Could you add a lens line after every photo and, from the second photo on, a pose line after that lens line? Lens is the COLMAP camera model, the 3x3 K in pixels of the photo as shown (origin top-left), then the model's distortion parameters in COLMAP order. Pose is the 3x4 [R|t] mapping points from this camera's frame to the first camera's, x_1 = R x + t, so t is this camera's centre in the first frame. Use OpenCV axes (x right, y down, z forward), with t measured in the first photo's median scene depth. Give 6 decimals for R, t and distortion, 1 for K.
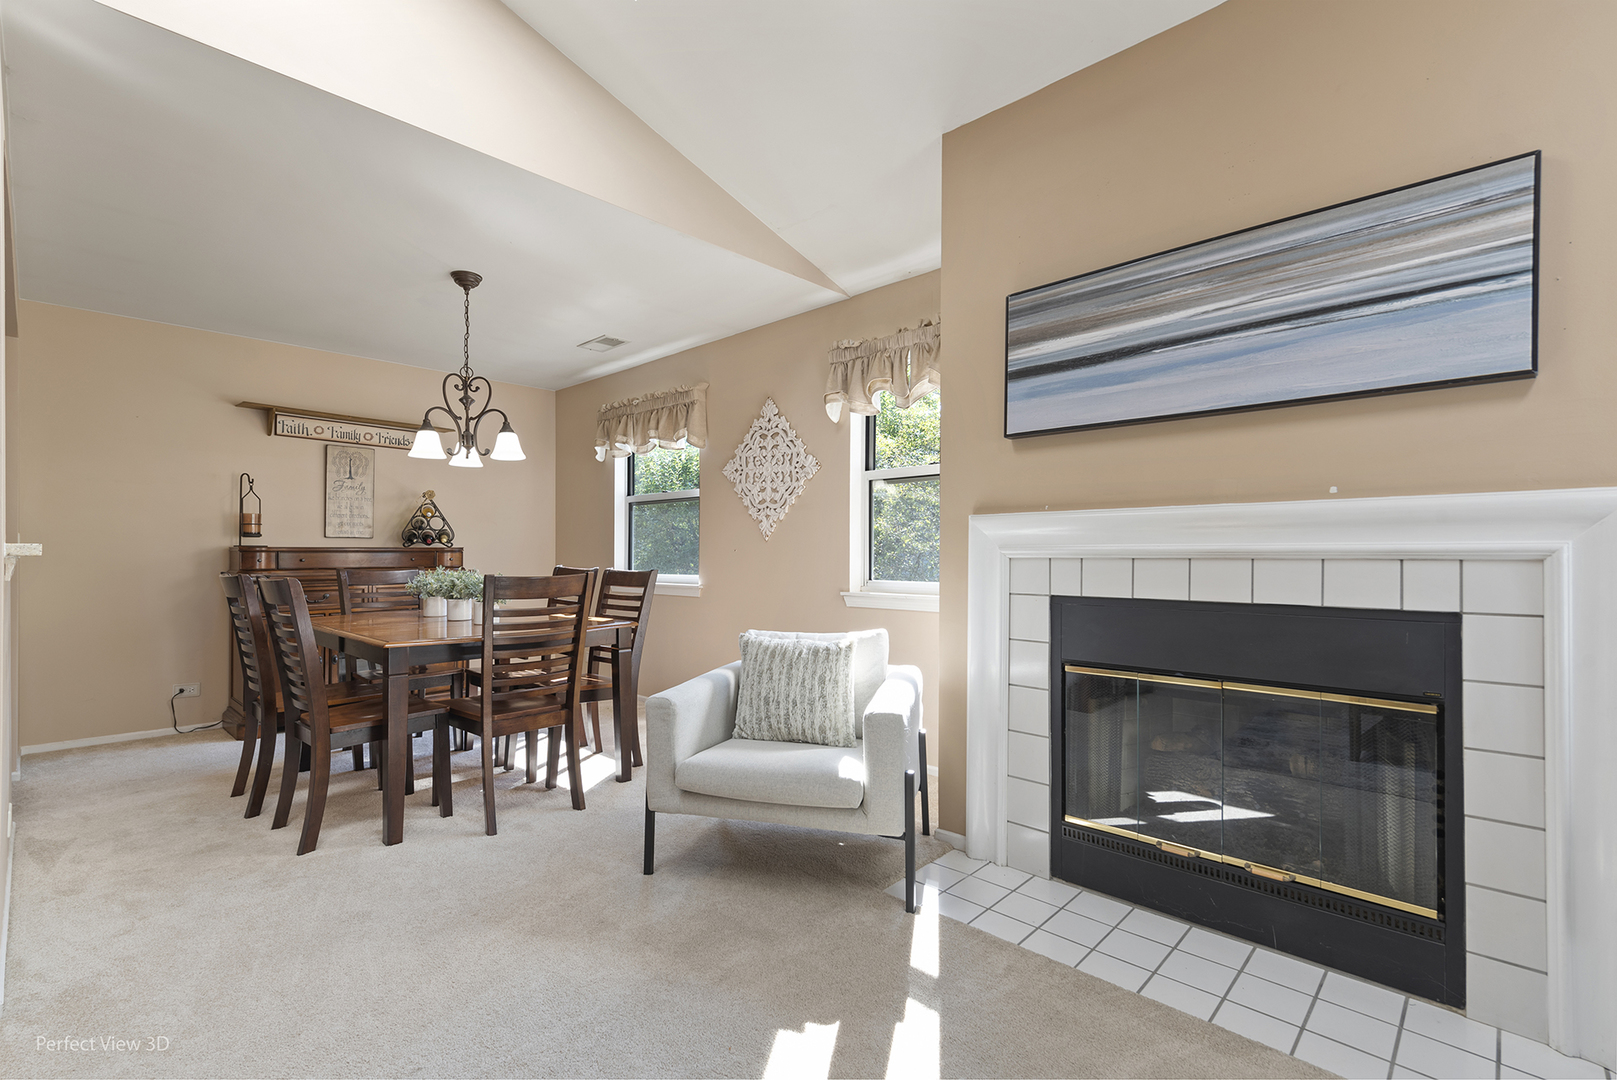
lens RADIAL K [[716.1, 0, 808.7], [0, 716.1, 550.9], [0, 0, 1]] dist [0.000736, -0.000024]
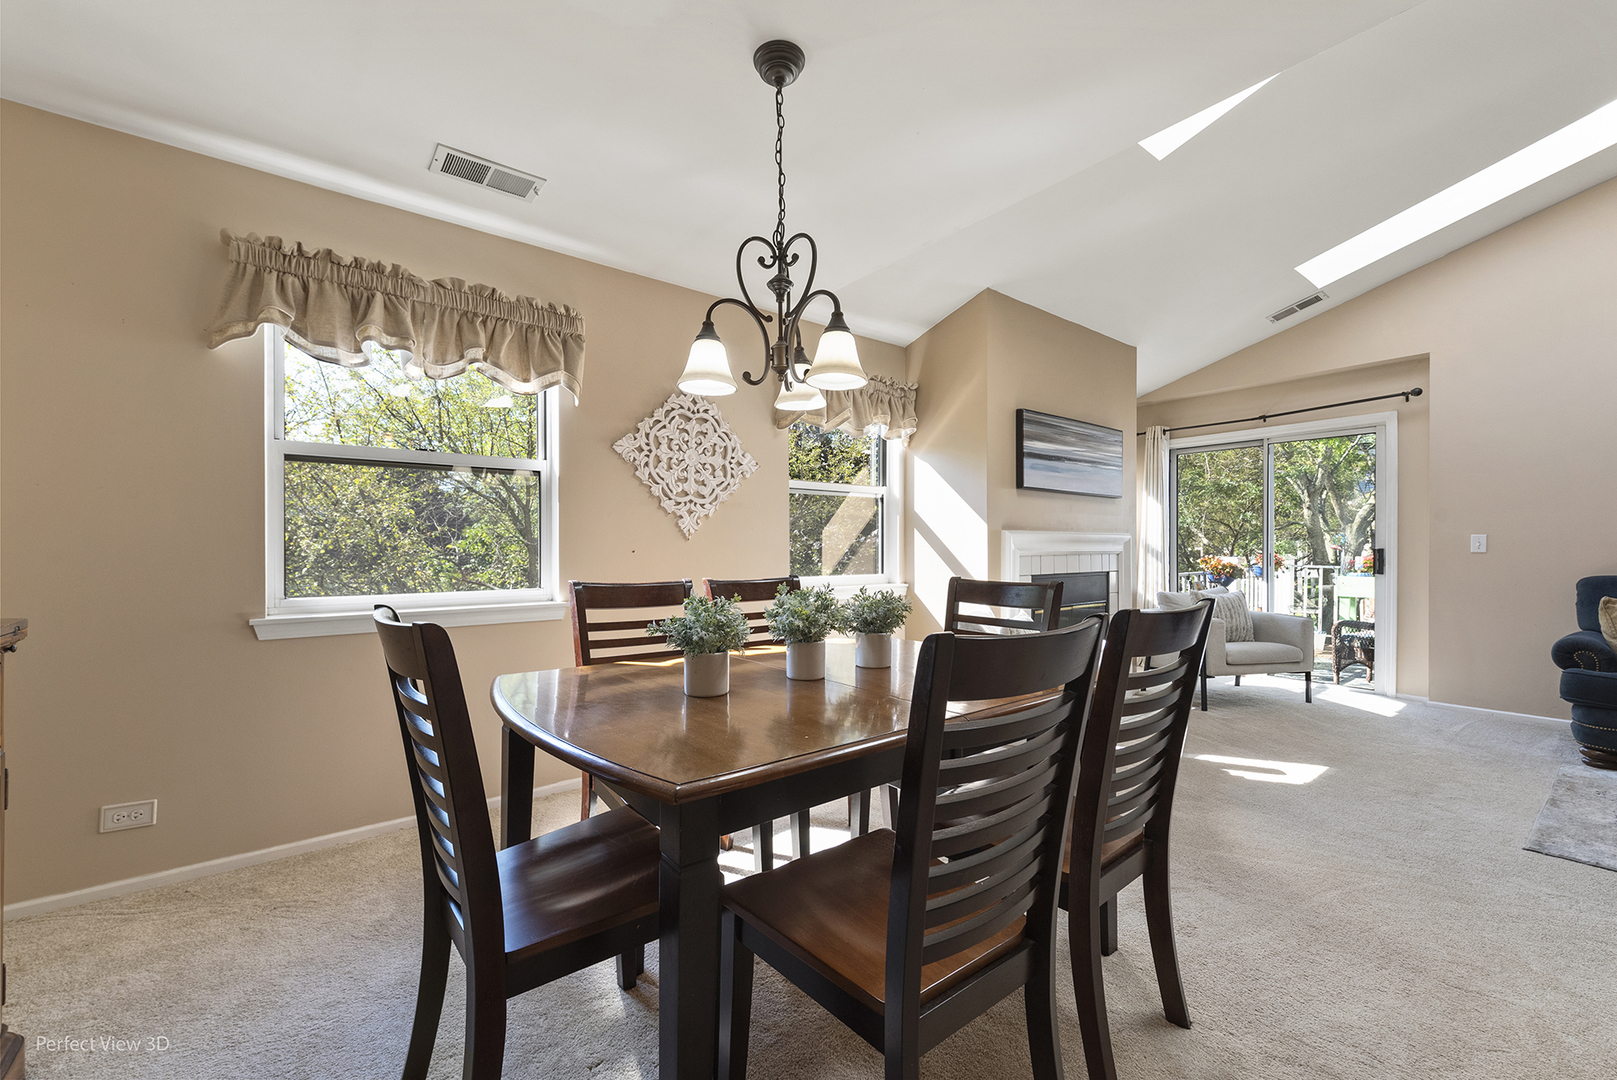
lens RADIAL K [[656.8, 0, 804.6], [0, 656.8, 545.5], [0, 0, 1]] dist [0.005676, 0.000019]
pose [[0.144556, 0.006049, 0.989478, -0.986041], [-0.001414, 0.999982, -0.005906, -0.004043], [-0.989496, -0.000545, 0.144562, 0.902398]]
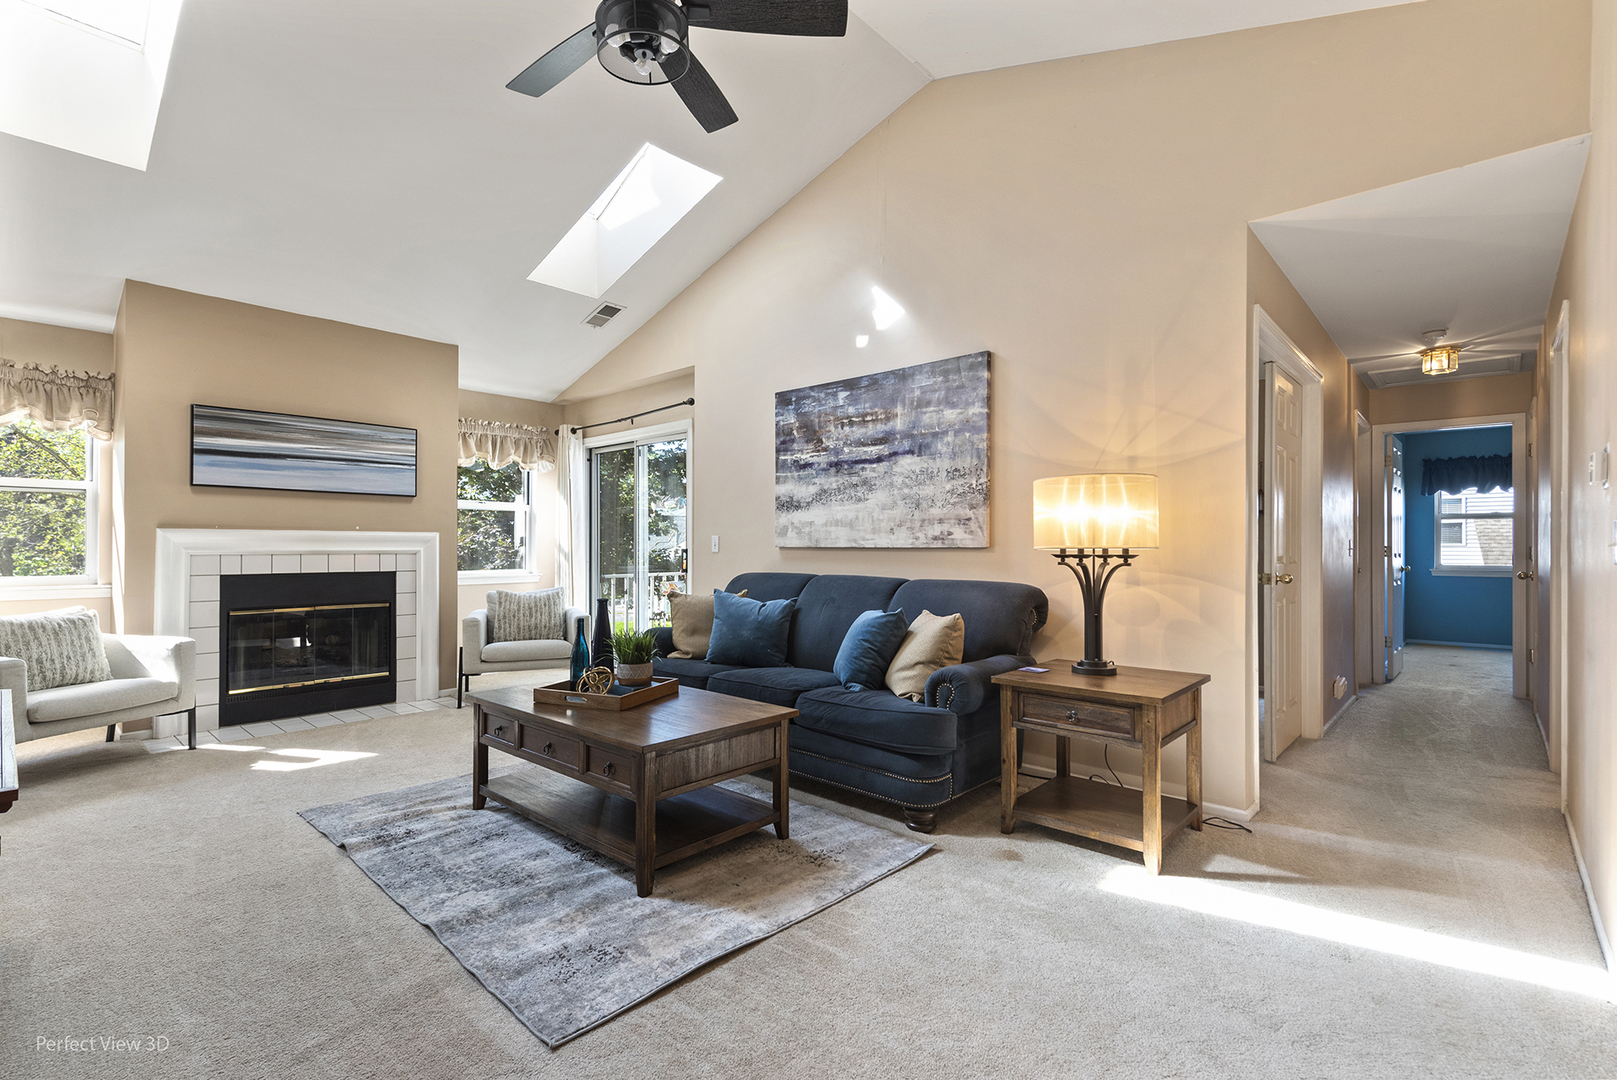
lens RADIAL K [[737.0, 0, 786.2], [0, 737.0, 546.0], [0, 0, 1]] dist [0.003174, 0.000459]
pose [[-0.017316, 0.002664, 0.999847, -1.073367], [-0.004564, 0.999986, -0.002743, -0.009336], [-0.999840, -0.004611, -0.017304, -0.287263]]
